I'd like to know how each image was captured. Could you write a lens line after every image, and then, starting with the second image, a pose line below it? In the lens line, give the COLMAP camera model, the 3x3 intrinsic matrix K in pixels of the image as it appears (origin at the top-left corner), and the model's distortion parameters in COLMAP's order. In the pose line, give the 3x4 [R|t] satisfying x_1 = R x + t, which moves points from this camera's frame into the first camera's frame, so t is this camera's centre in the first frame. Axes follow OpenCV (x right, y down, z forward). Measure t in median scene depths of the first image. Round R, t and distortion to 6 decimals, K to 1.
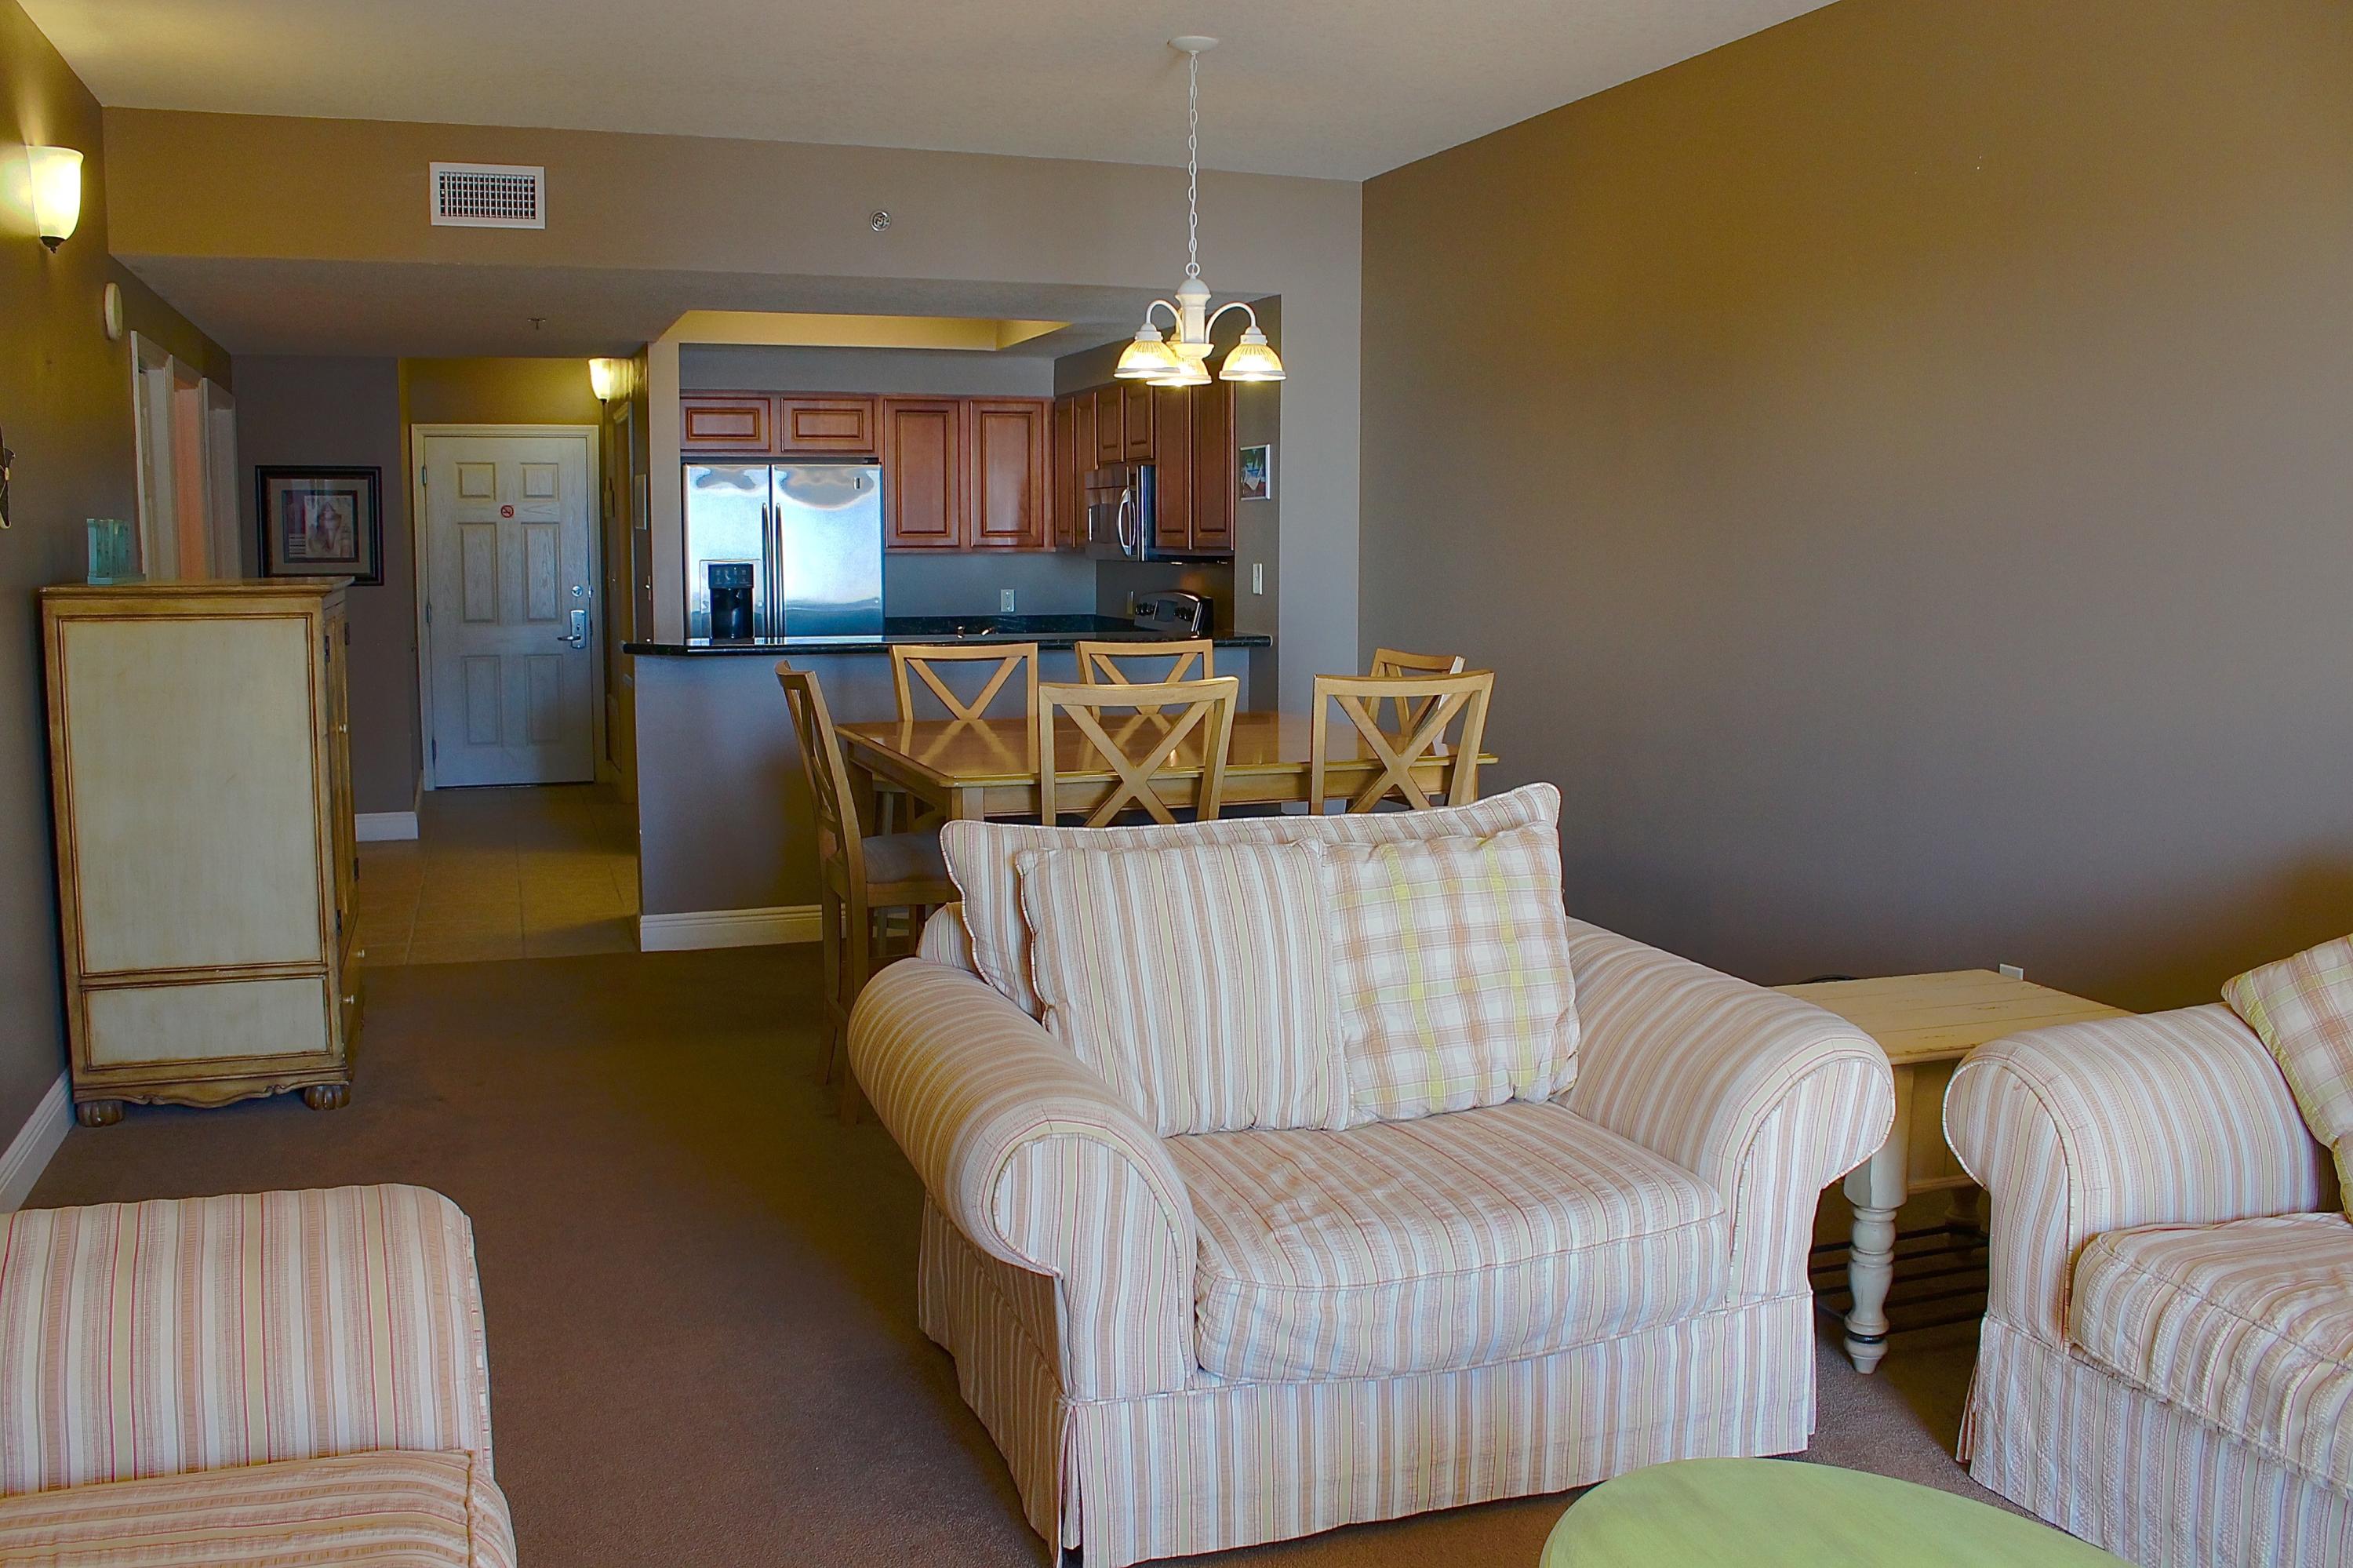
lens RADIAL K [[1987.5, 0, 1172.7], [0, 1987.5, 790.9], [0, 0, 1]] dist [-0.163704, 0.144035]
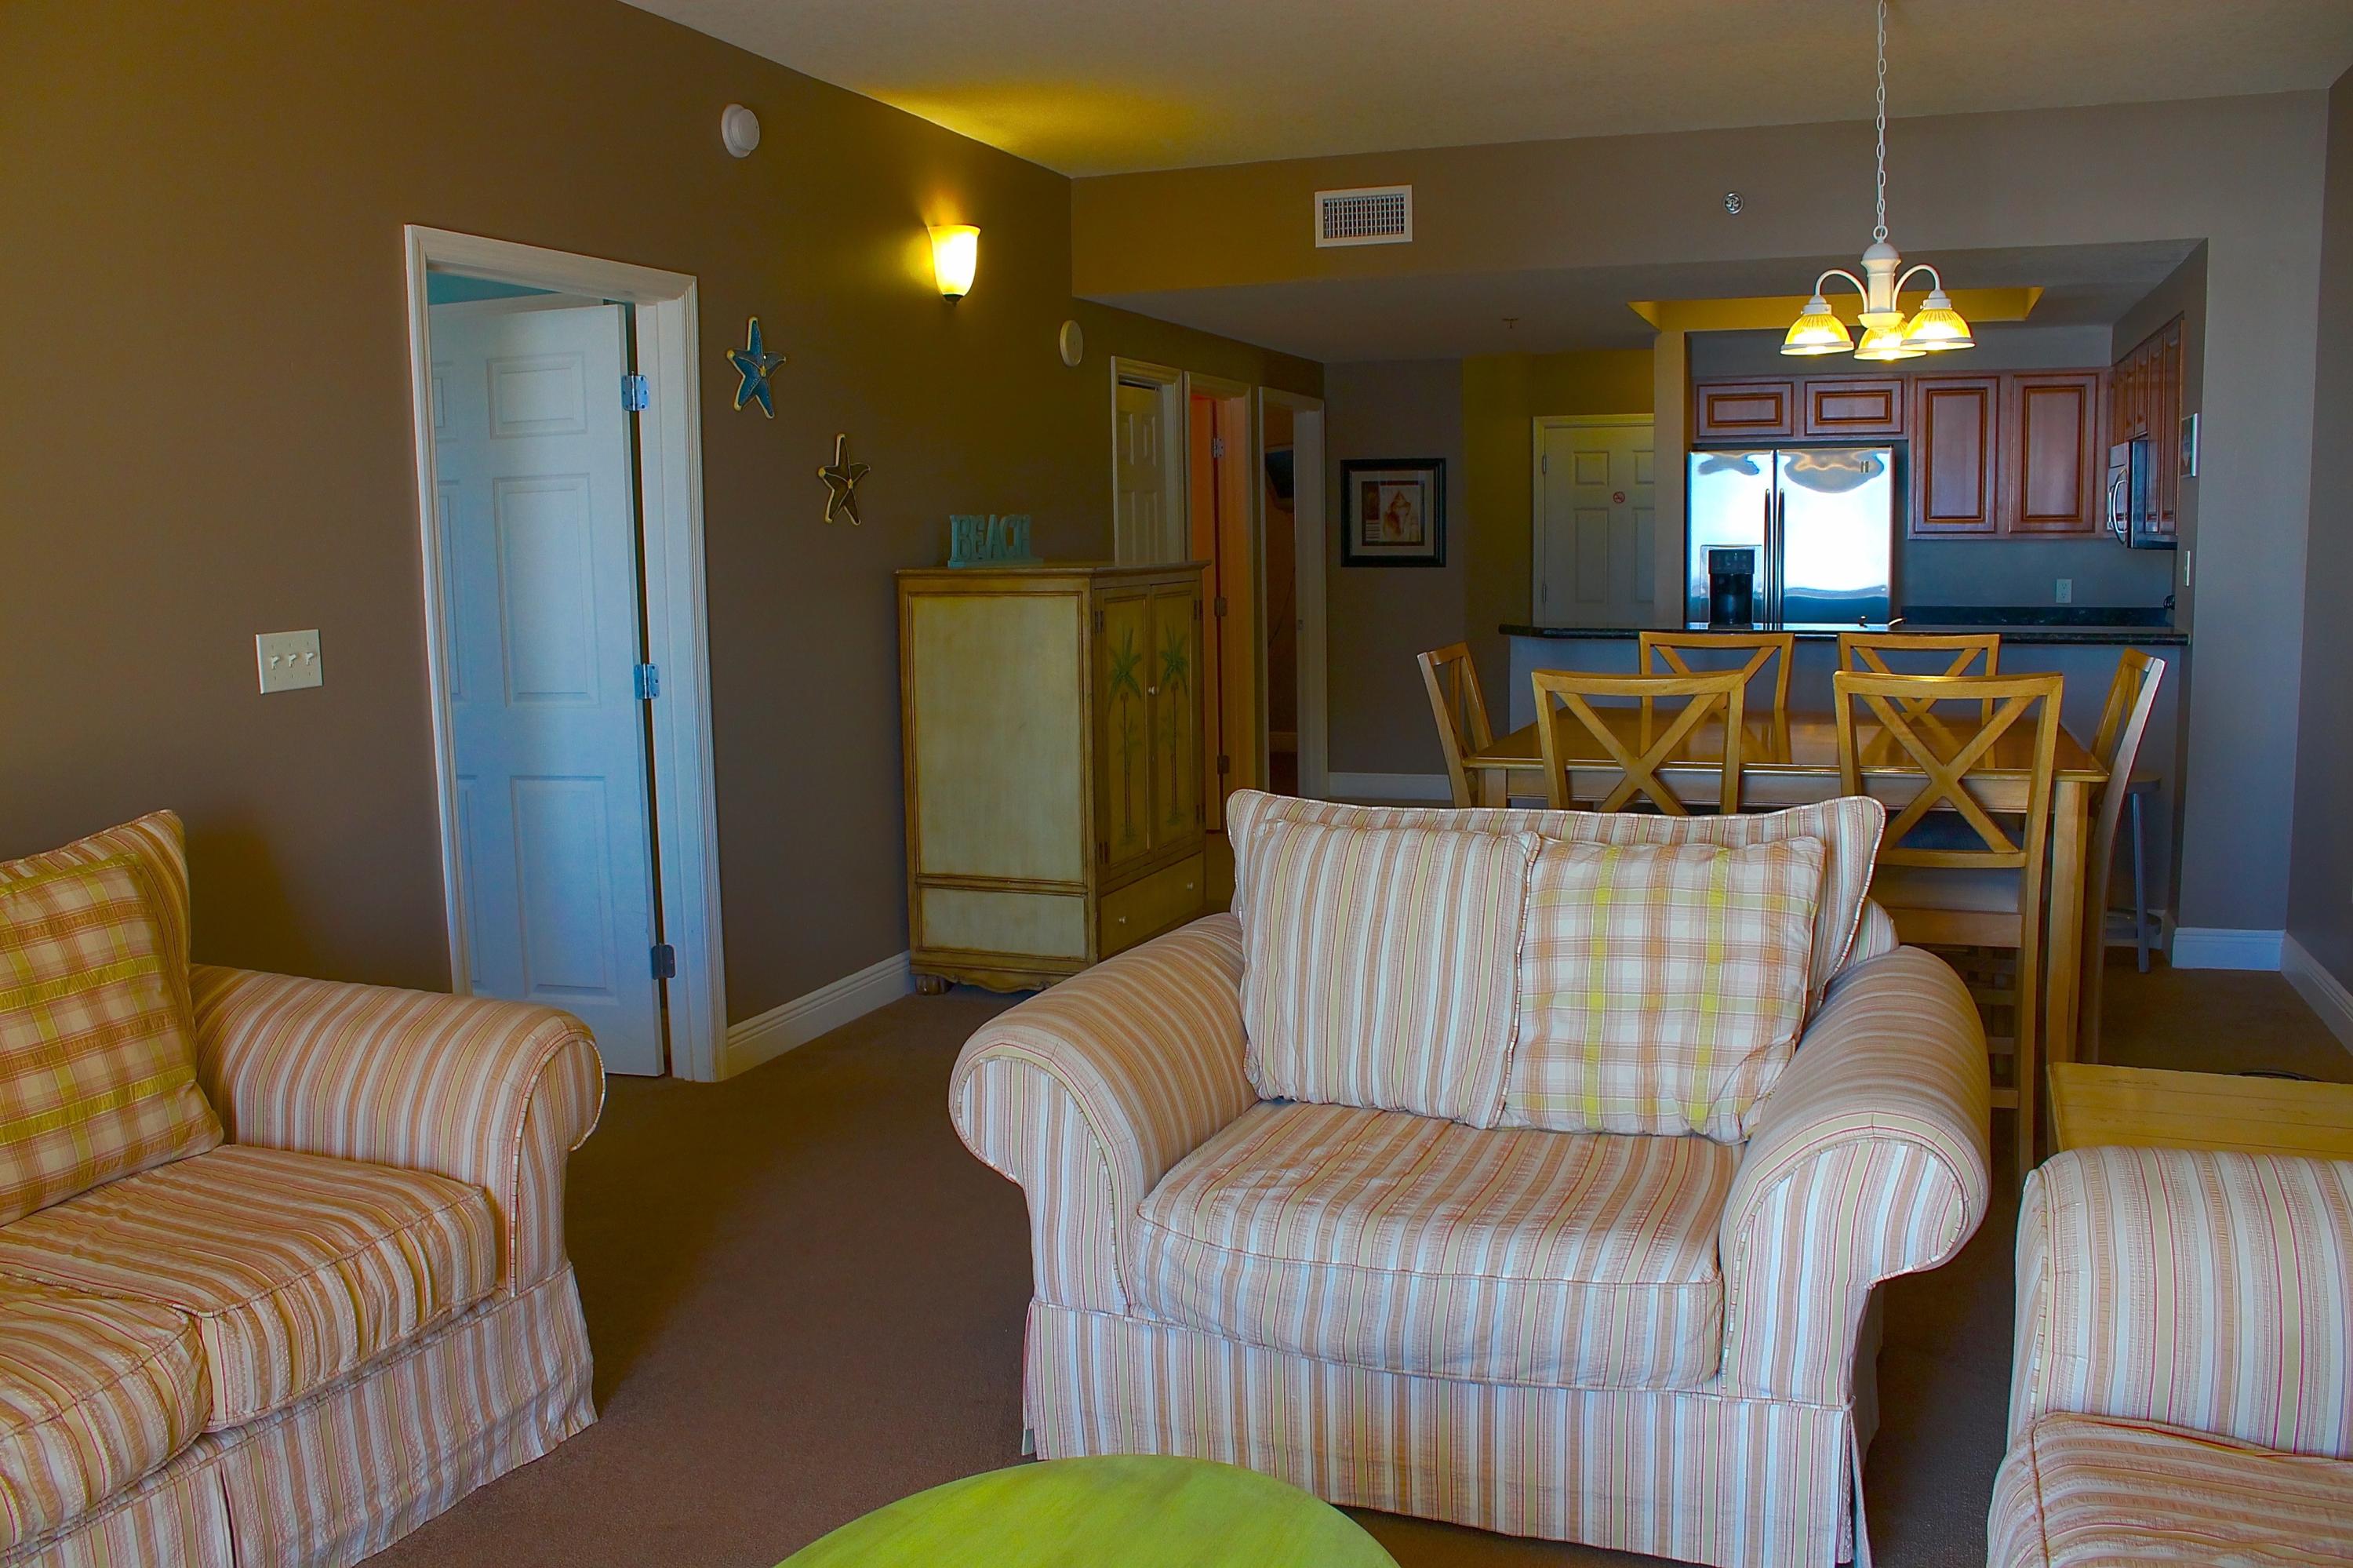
lens RADIAL K [[1987.5, 0, 1172.7], [0, 1987.5, 790.9], [0, 0, 1]] dist [-0.163704, 0.144035]
pose [[0.758781, 0.068752, -0.647707, 0.400487], [-0.063317, 0.997490, 0.031706, -0.011322], [0.648261, 0.016953, 0.761229, 0.103497]]
